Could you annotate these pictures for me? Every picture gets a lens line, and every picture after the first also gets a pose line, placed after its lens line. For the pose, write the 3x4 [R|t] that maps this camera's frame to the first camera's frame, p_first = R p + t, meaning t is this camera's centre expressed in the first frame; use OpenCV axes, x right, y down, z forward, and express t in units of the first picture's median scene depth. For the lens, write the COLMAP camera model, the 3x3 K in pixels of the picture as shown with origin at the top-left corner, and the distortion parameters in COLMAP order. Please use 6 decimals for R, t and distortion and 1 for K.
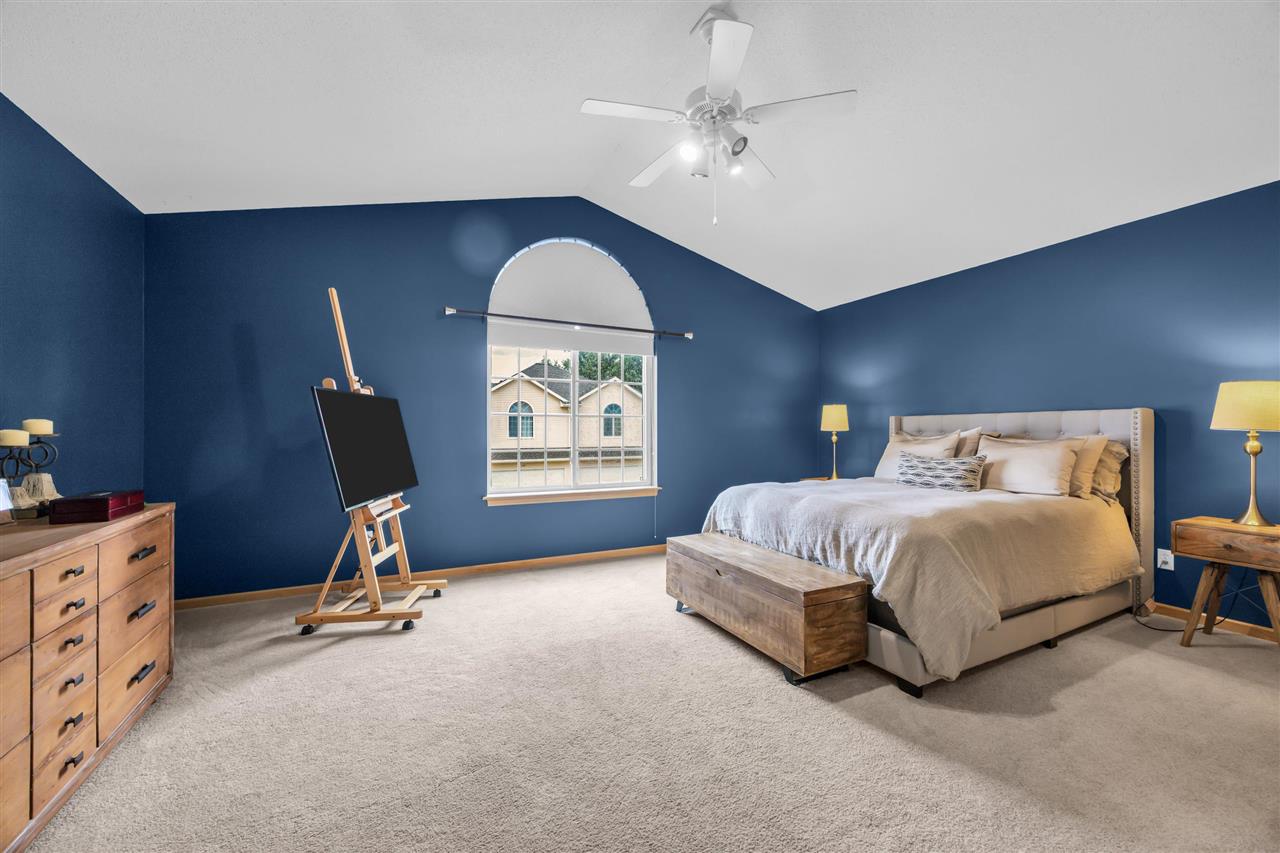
lens RADIAL K [[492.5, 0, 644.5], [0, 492.5, 421.3], [0, 0, 1]] dist [-0.001772, -0.000266]
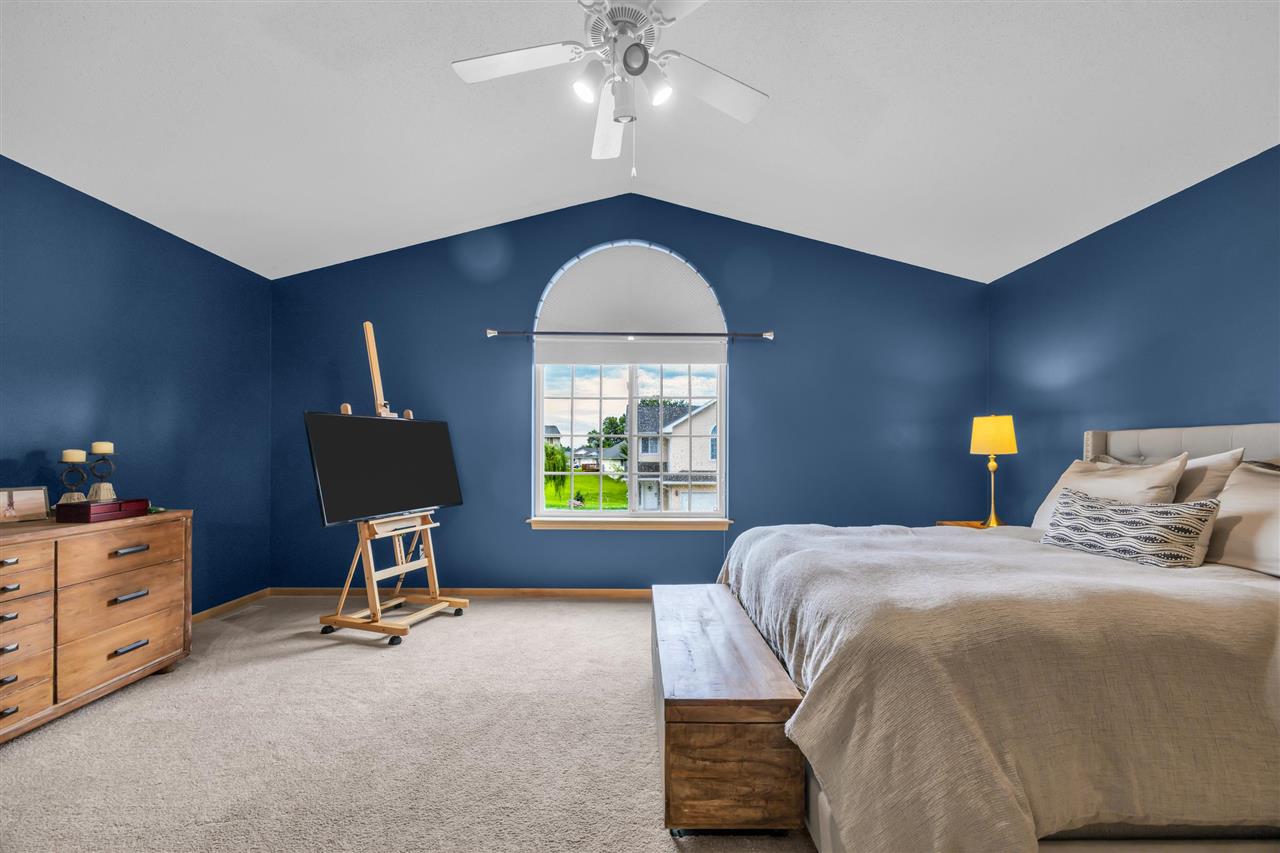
lens RADIAL K [[498.5, 0, 634.9], [0, 498.5, 442.2], [0, 0, 1]] dist [-0.000534, -0.000177]
pose [[0.898193, -0.004939, -0.439574, 0.364016], [0.004139, 0.999988, -0.002780, 0.004293], [0.439582, 0.000677, 0.898202, 0.241776]]
